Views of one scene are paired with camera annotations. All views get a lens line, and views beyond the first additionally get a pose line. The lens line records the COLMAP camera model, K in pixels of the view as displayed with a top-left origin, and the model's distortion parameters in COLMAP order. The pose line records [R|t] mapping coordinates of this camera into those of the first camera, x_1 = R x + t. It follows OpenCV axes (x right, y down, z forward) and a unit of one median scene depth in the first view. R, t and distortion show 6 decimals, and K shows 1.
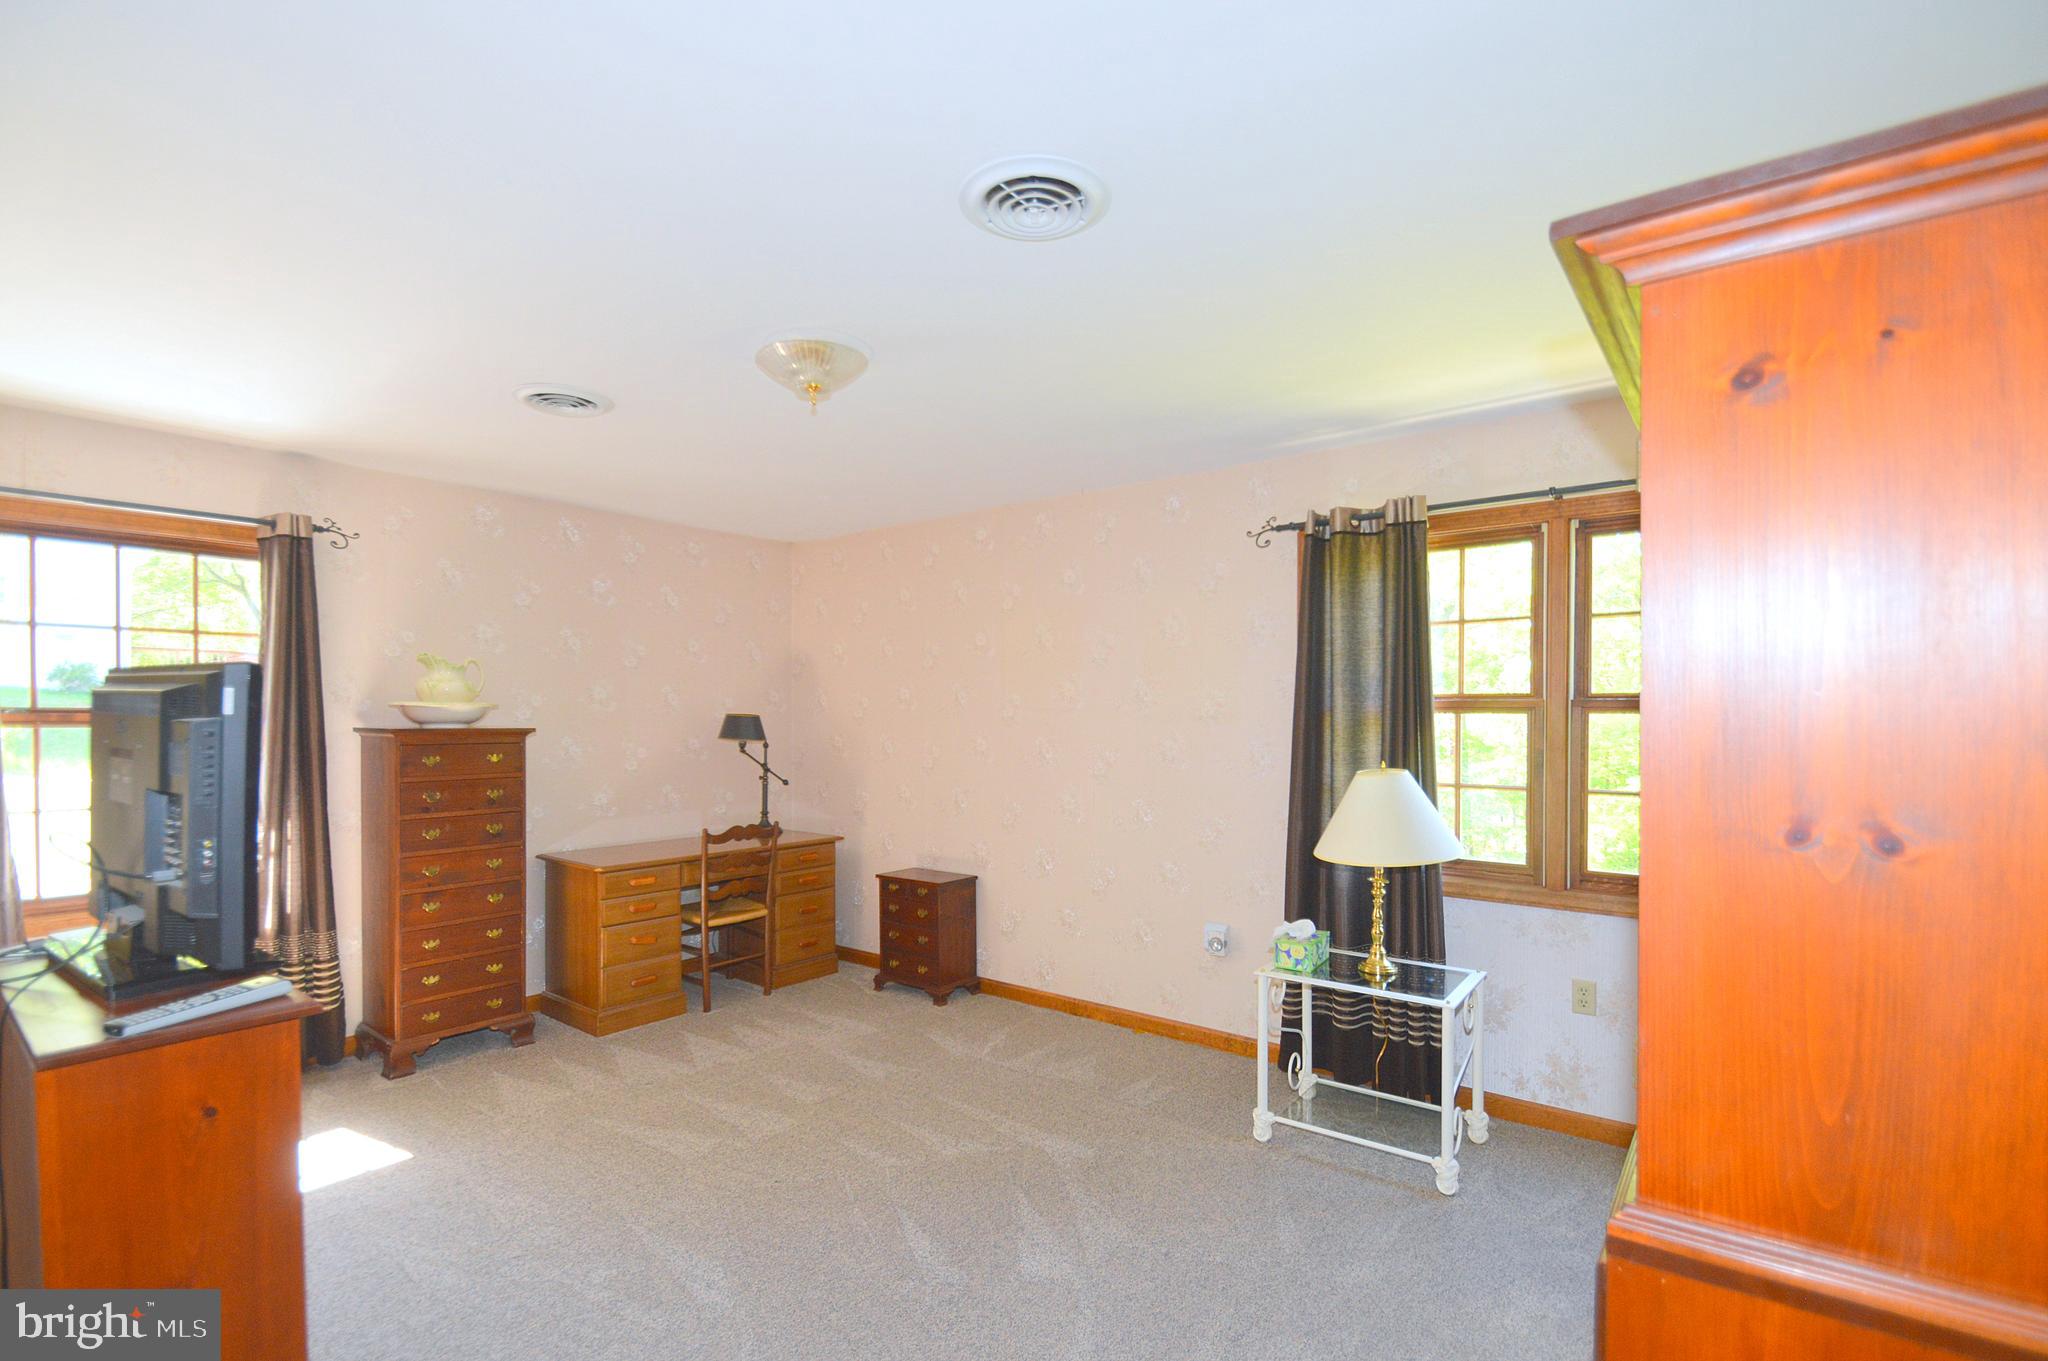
lens RADIAL K [[933.9, 0, 1026.1], [0, 933.9, 722.6], [0, 0, 1]] dist [0.016371, -0.017524]
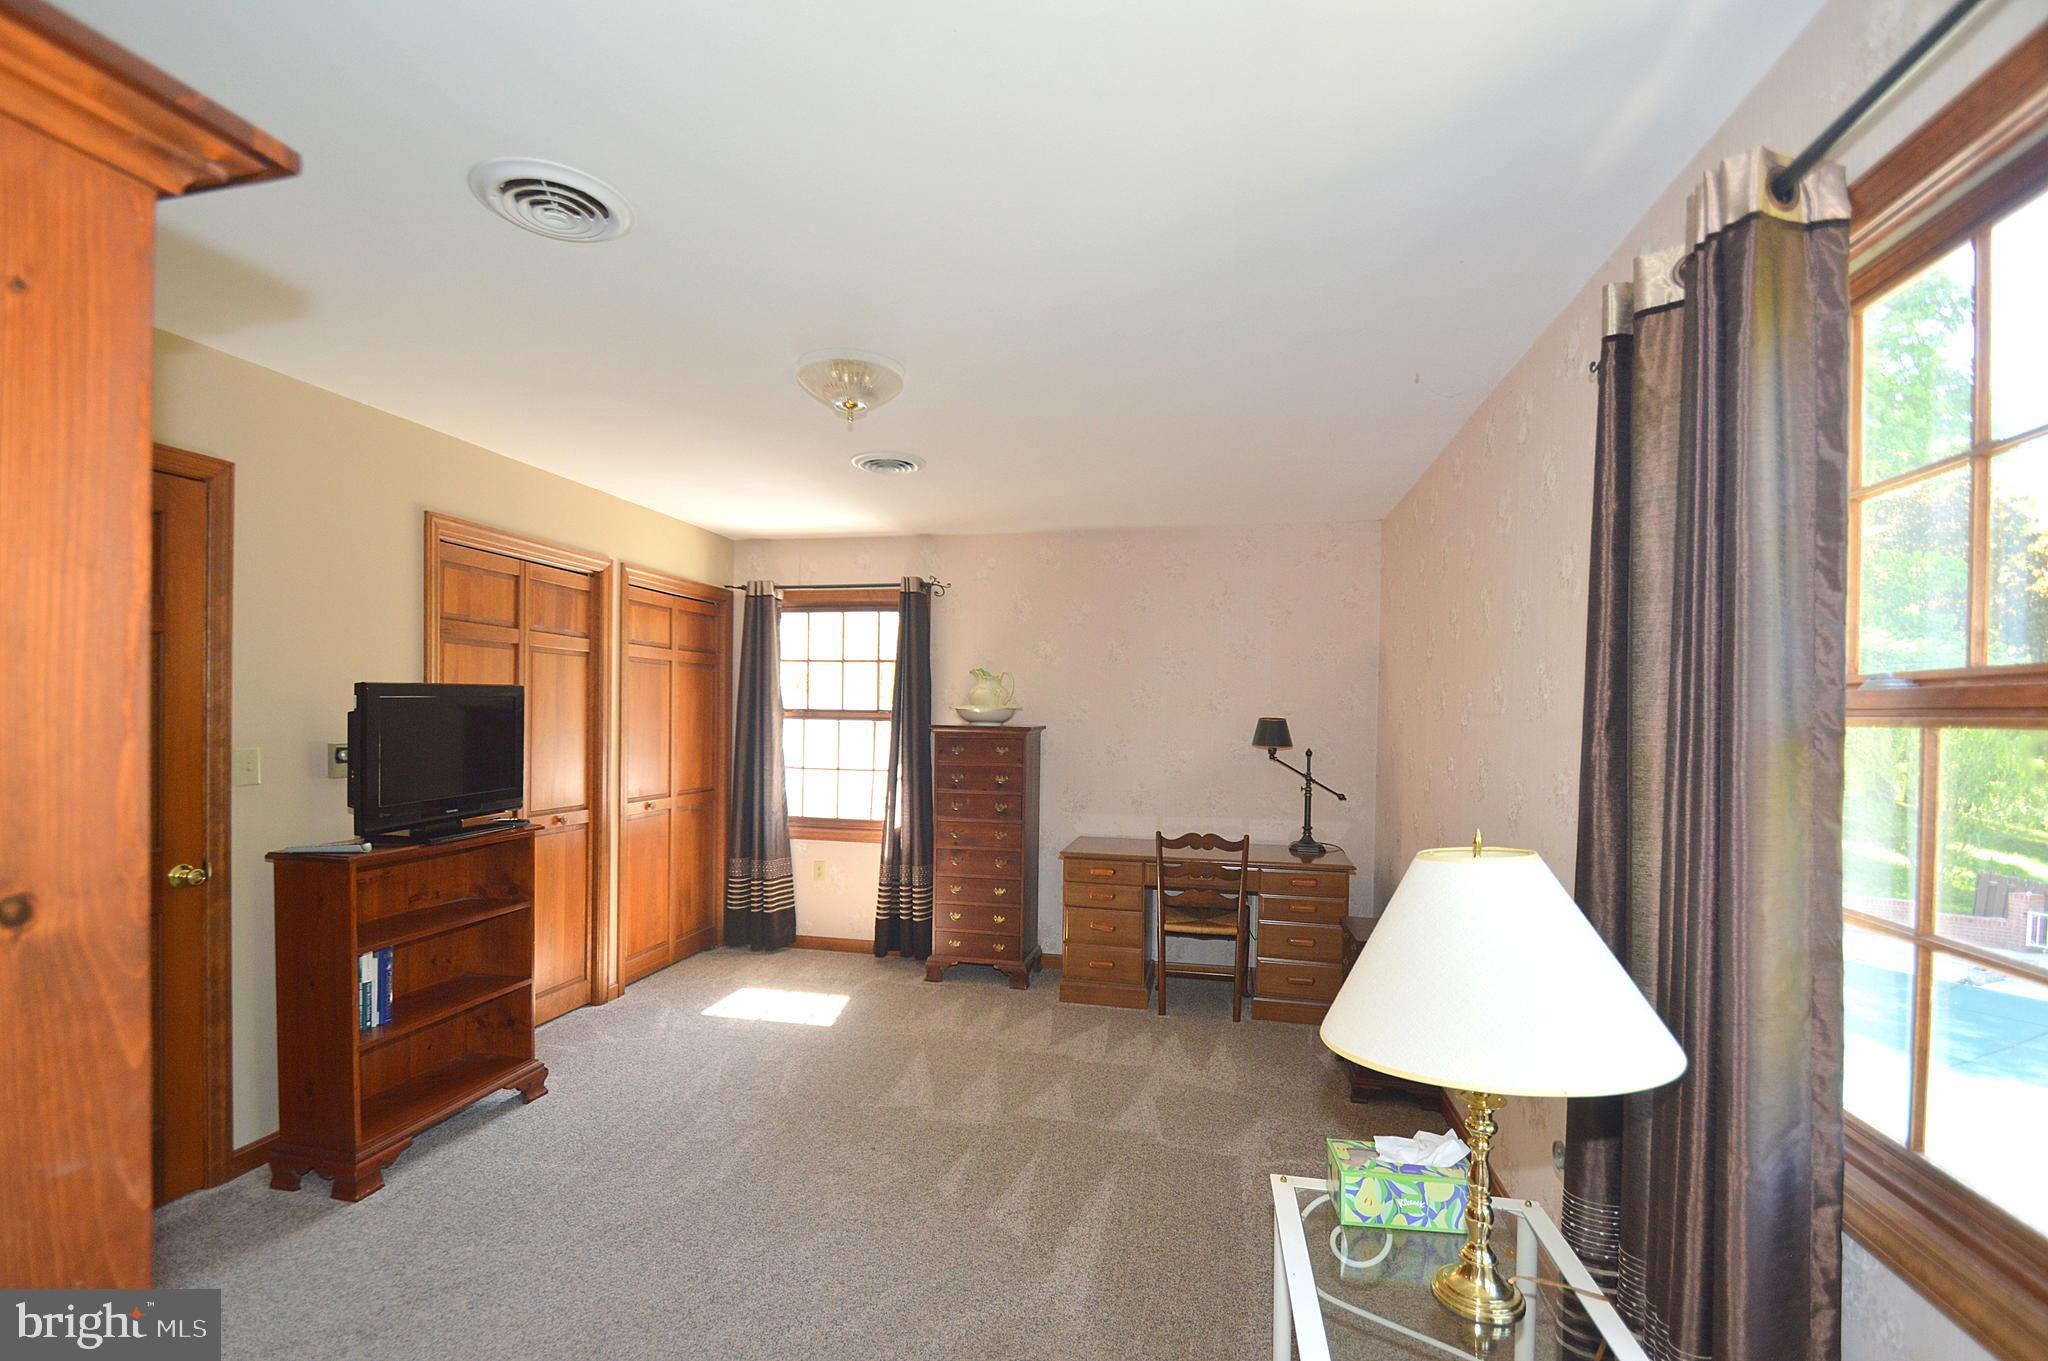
lens RADIAL K [[933.9, 0, 1026.1], [0, 933.9, 722.6], [0, 0, 1]] dist [0.016371, -0.017524]
pose [[0.425856, 0.017626, -0.904619, 0.560736], [-0.018135, 0.999776, 0.010943, -0.013706], [0.904609, 0.011745, 0.426080, 0.493217]]
